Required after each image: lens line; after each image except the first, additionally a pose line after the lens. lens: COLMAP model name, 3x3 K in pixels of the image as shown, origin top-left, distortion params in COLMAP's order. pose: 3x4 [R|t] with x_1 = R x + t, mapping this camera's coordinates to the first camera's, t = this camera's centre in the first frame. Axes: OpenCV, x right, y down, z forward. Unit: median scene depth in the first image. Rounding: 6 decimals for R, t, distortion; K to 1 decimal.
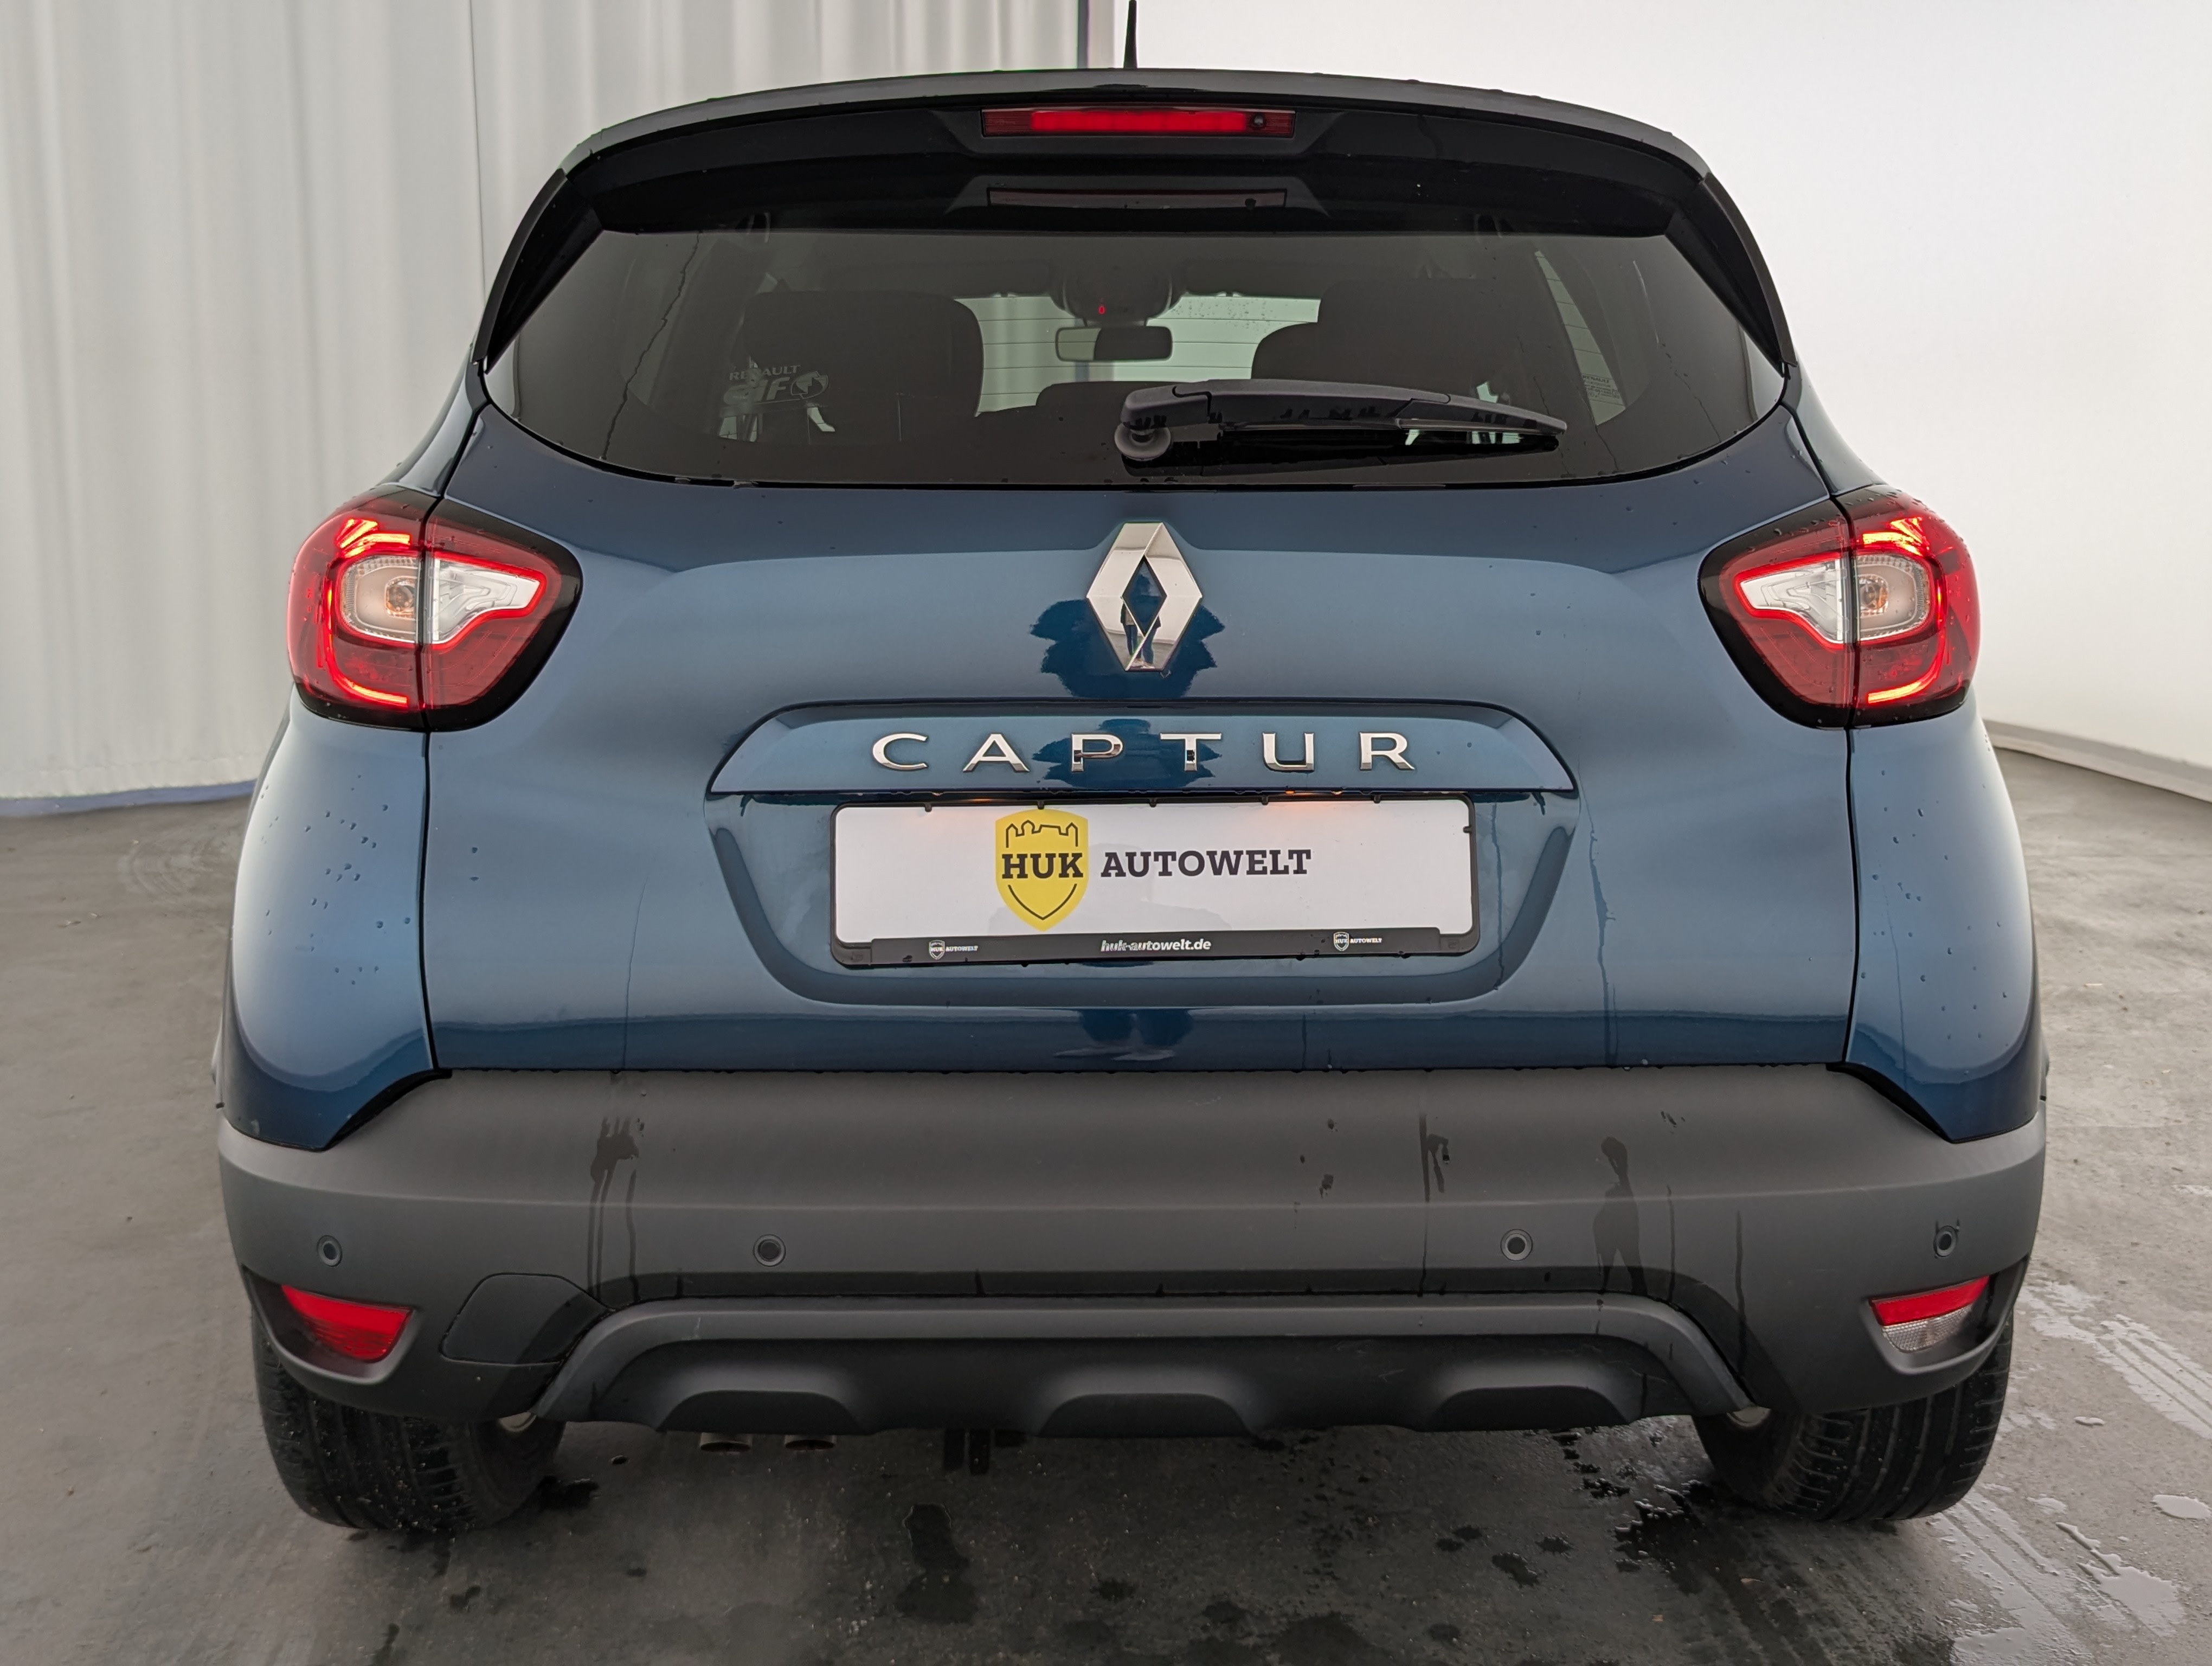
lens RADIAL K [[2177.7, 0, 1131.4], [0, 2177.7, 784.2], [0, 0, 1]] dist [0.041762, 0.000000]
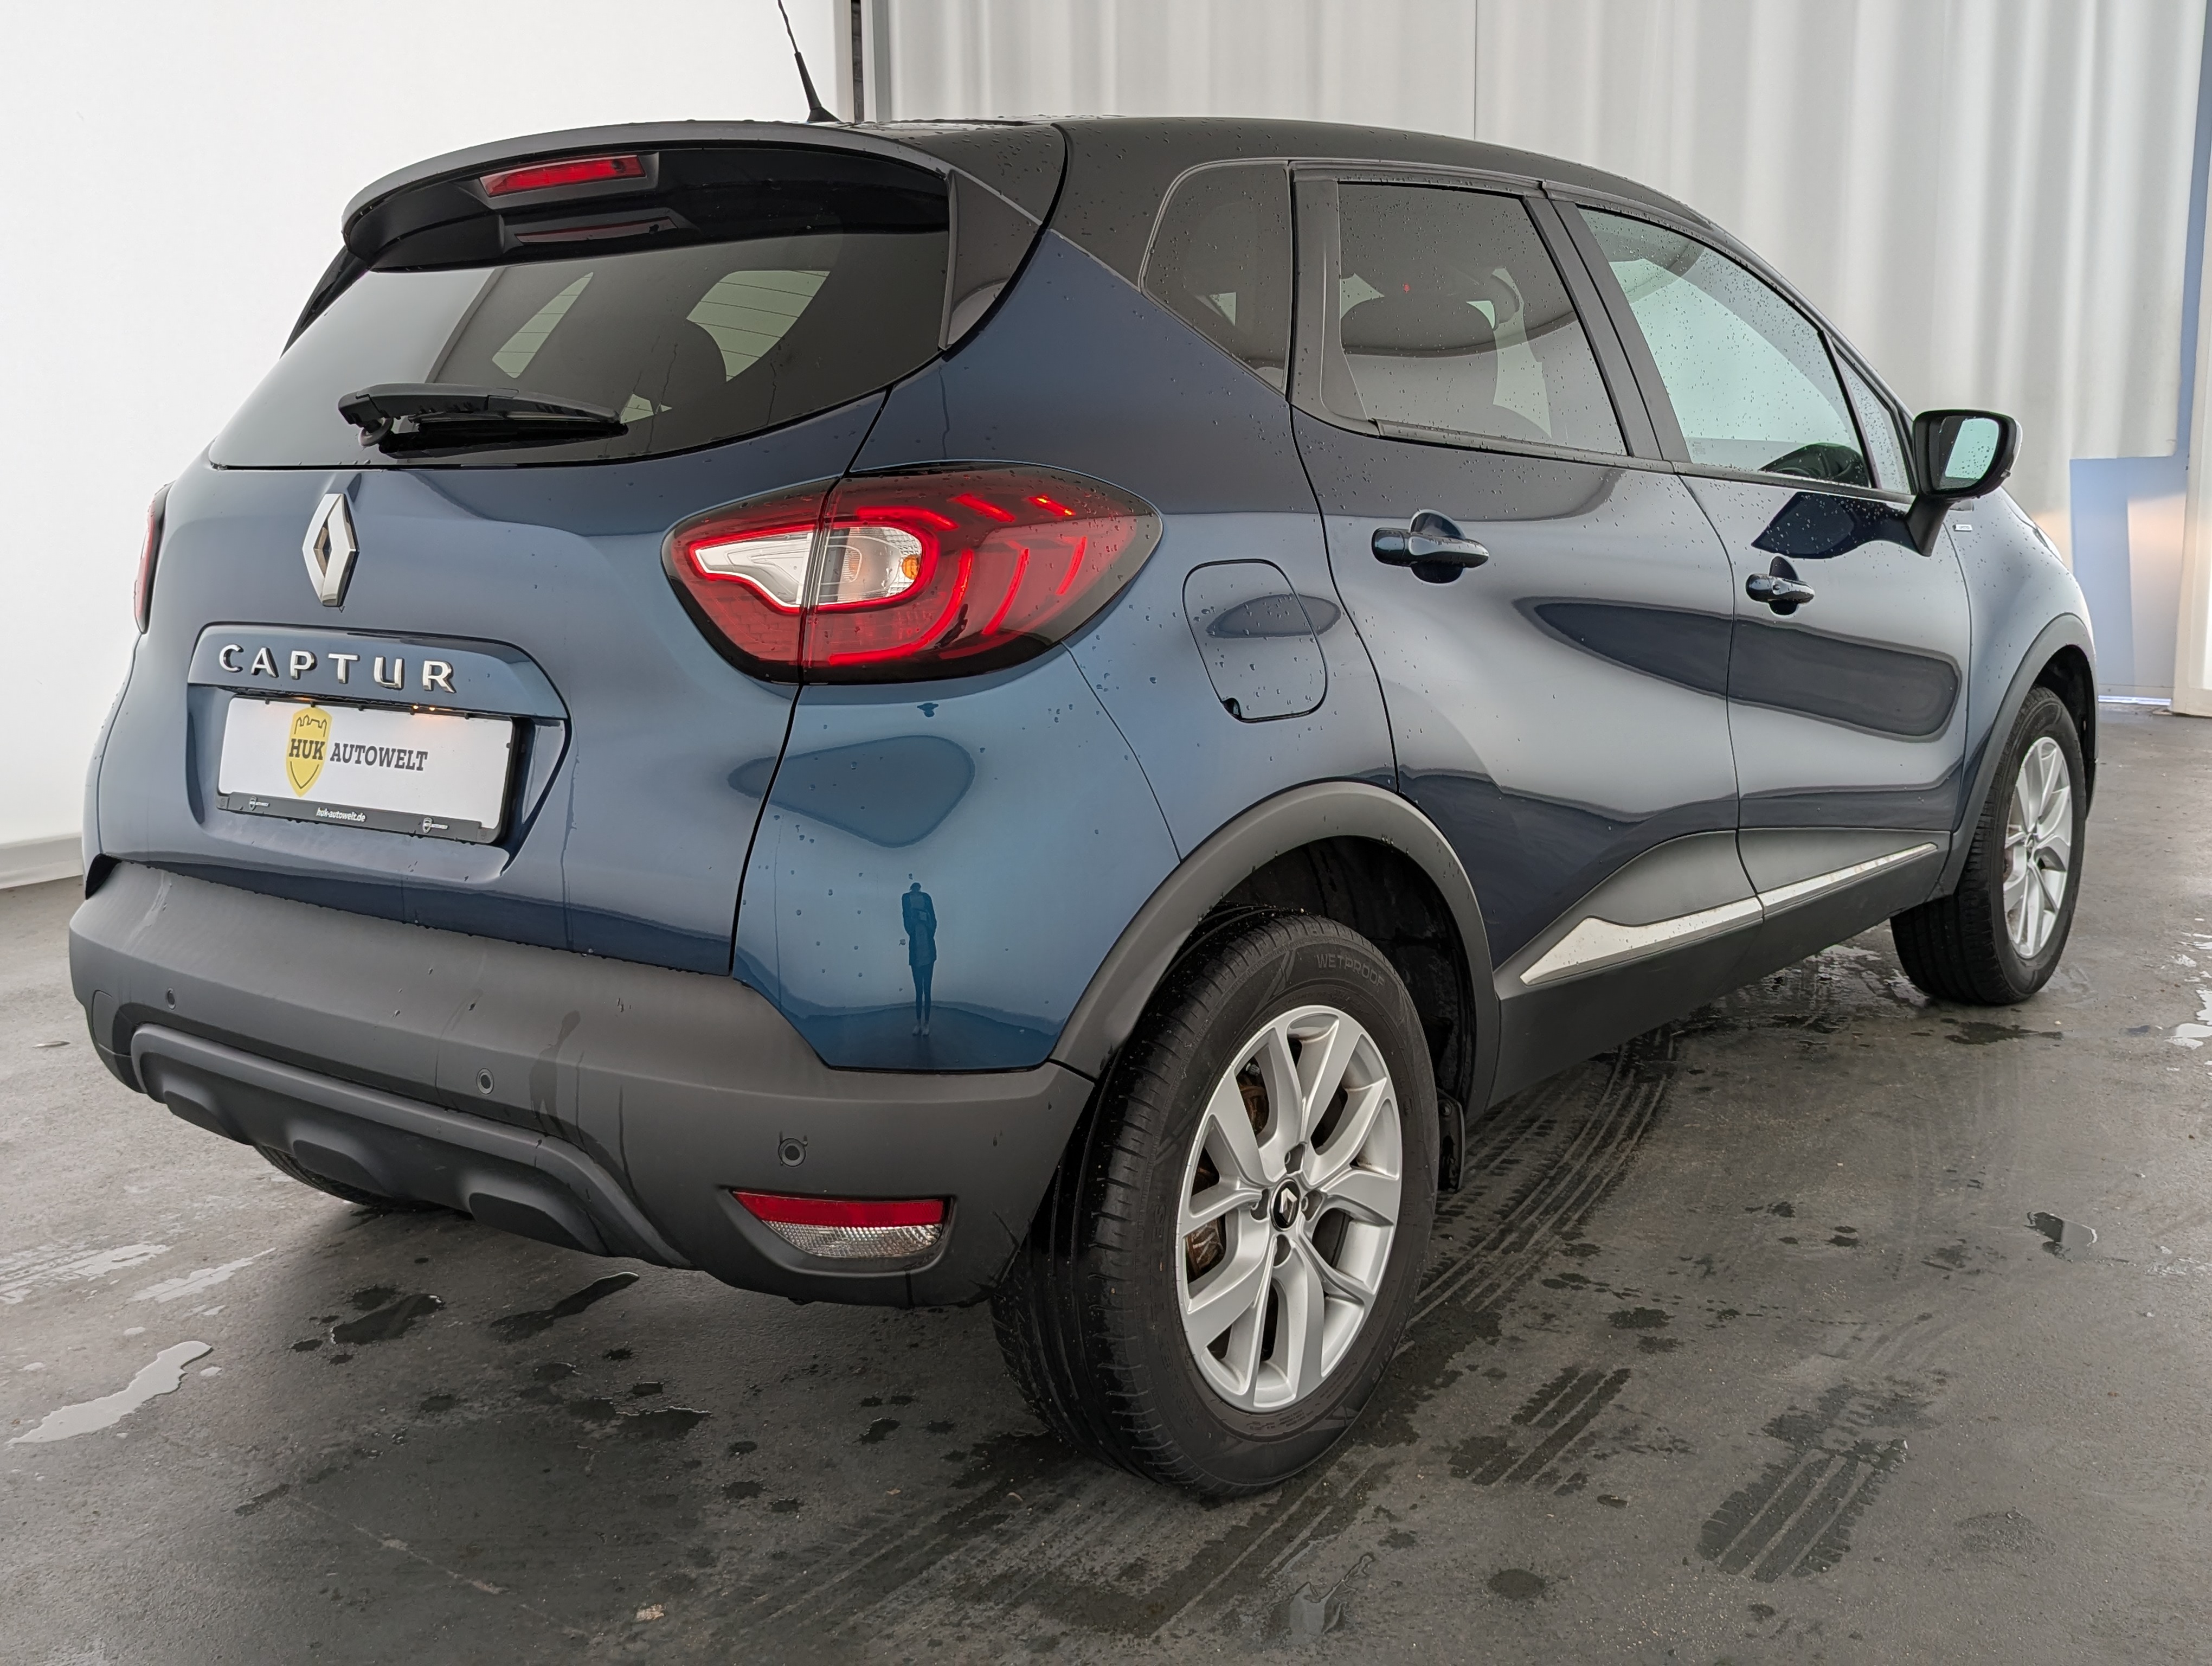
lens RADIAL K [[2177.7, 0, 1110.3], [0, 2177.7, 816.7], [0, 0, 1]] dist [0.041762, 0.000000]
pose [[0.774300, 0.091860, -0.626116, 1.172946], [-0.076160, 0.995744, 0.051905, -0.028638], [0.628219, 0.007495, 0.778001, 0.249949]]
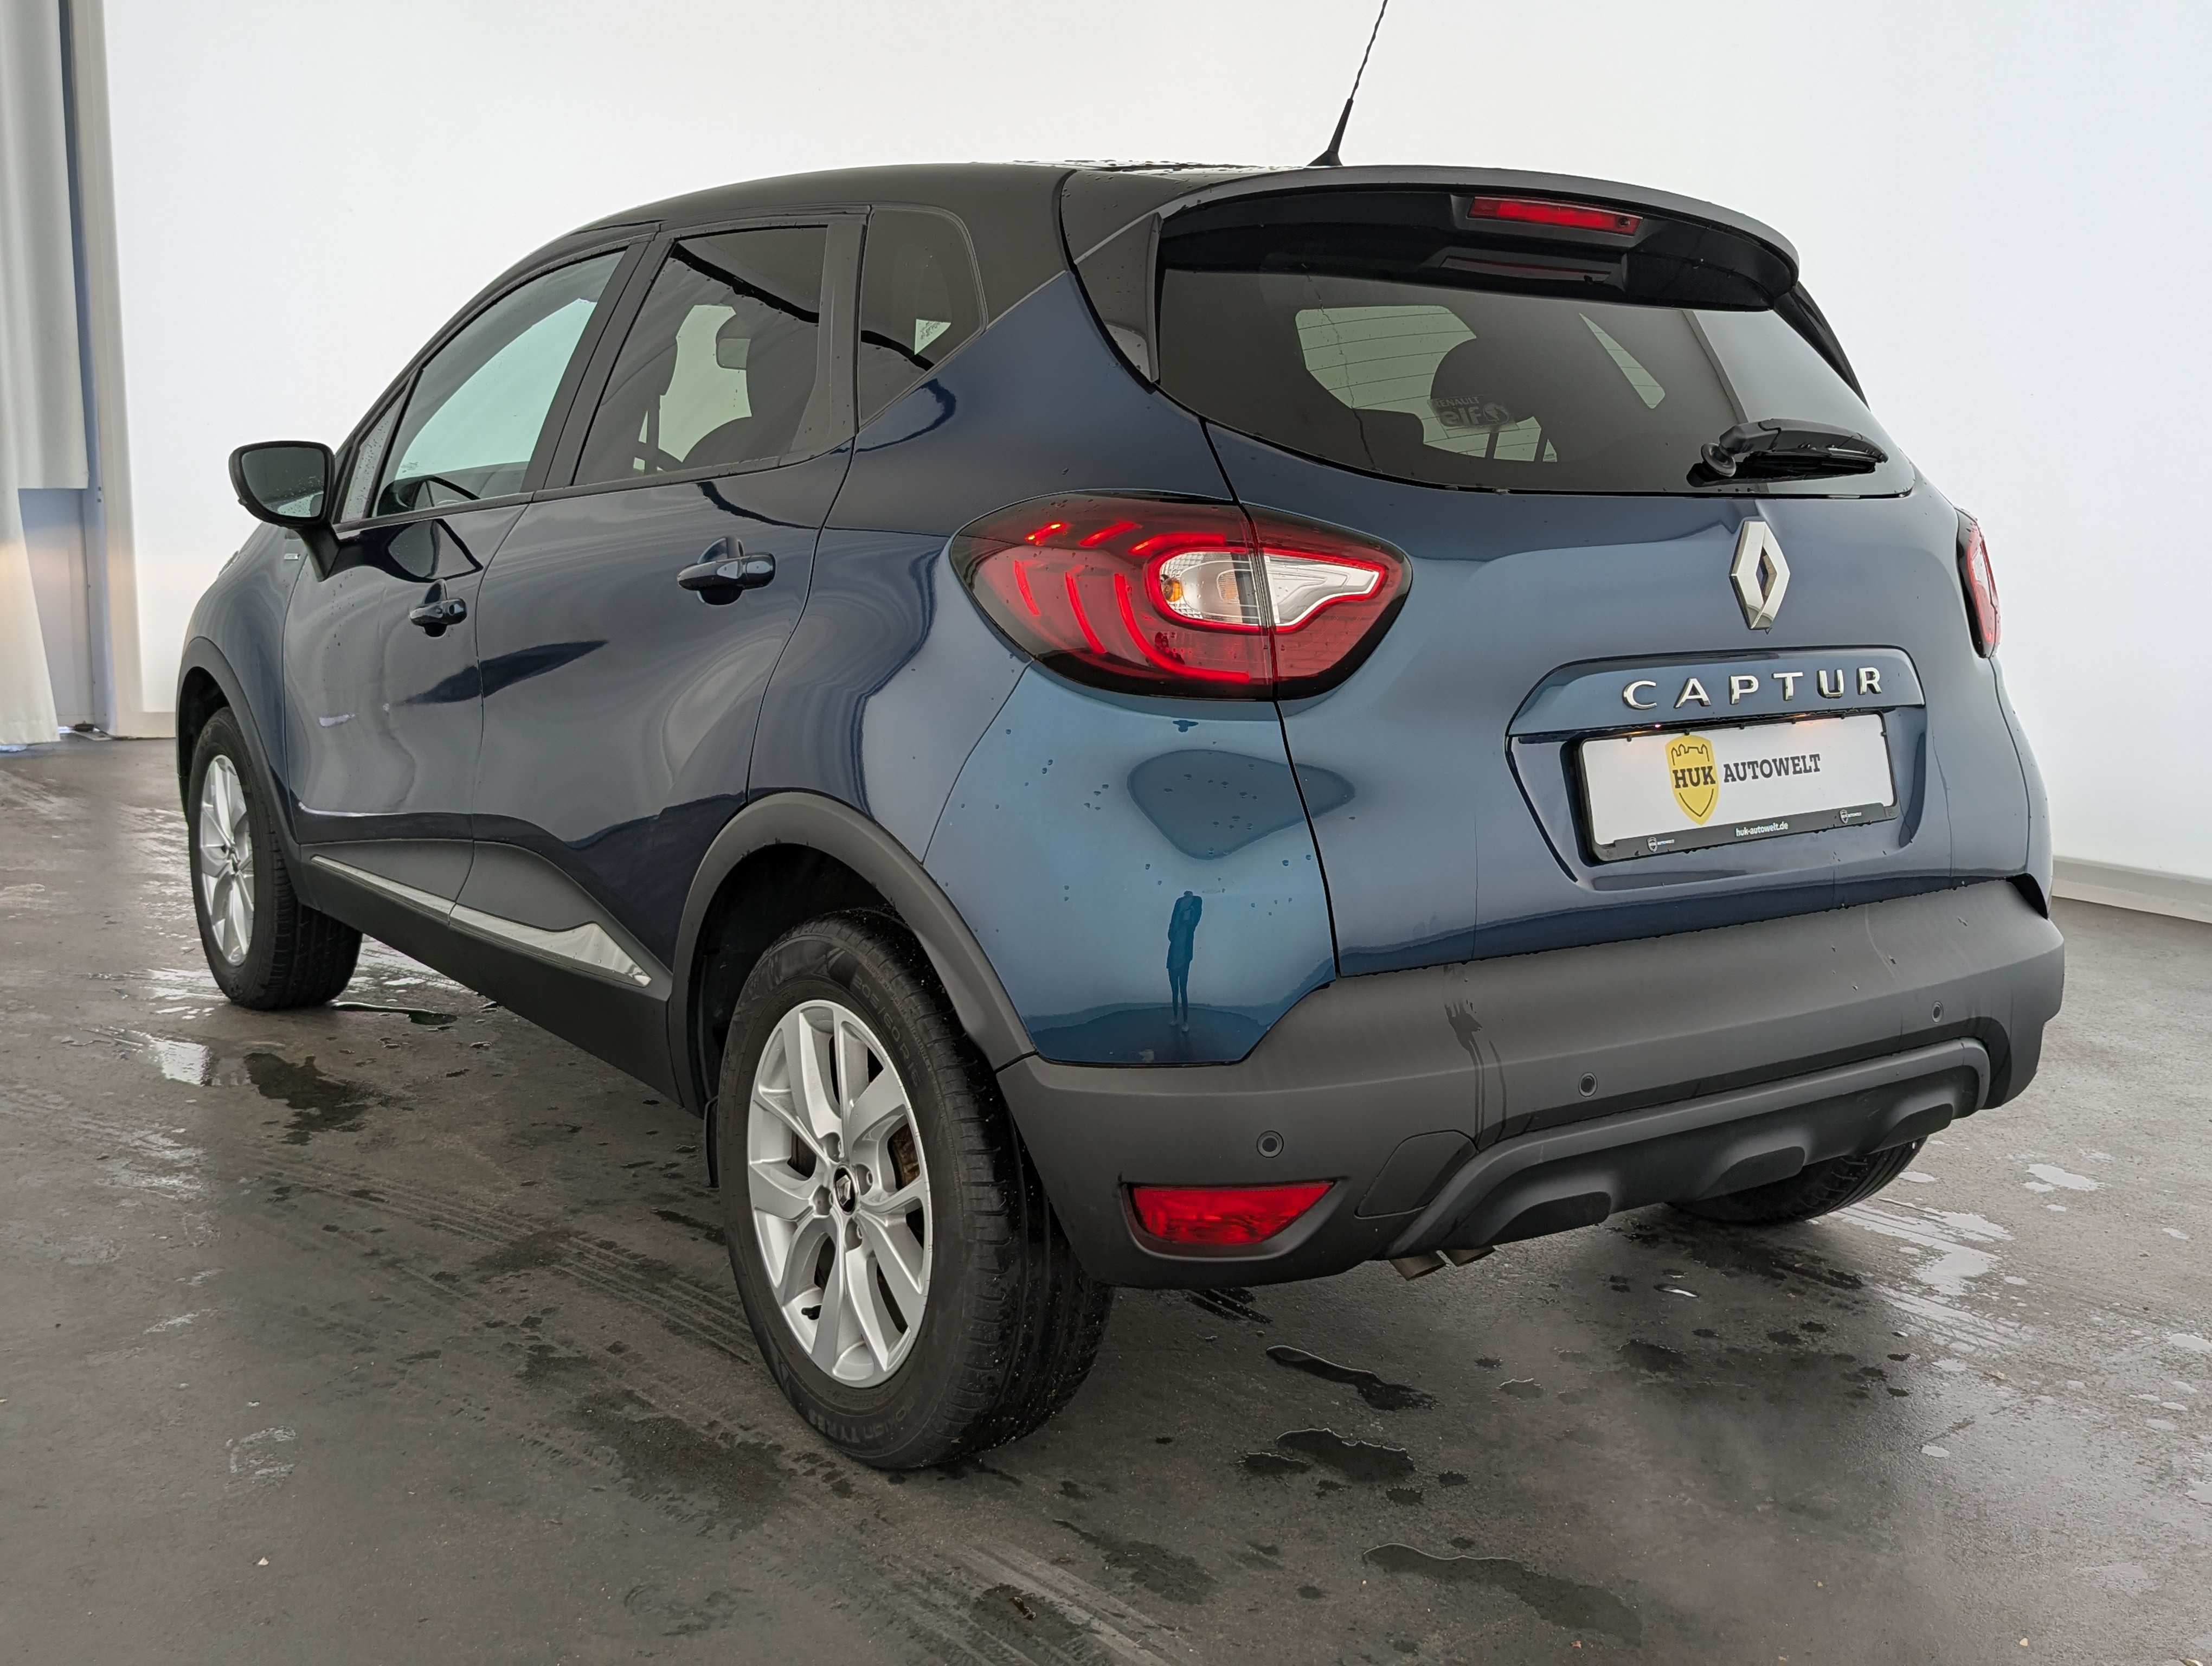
lens RADIAL K [[2177.7, 0, 1120.7], [0, 2177.7, 824.8], [0, 0, 1]] dist [0.041762, 0.000000]
pose [[0.823616, -0.074082, 0.562289, -1.070612], [0.066690, 0.997205, 0.033698, -0.002174], [-0.563214, 0.009744, 0.826254, 0.081122]]
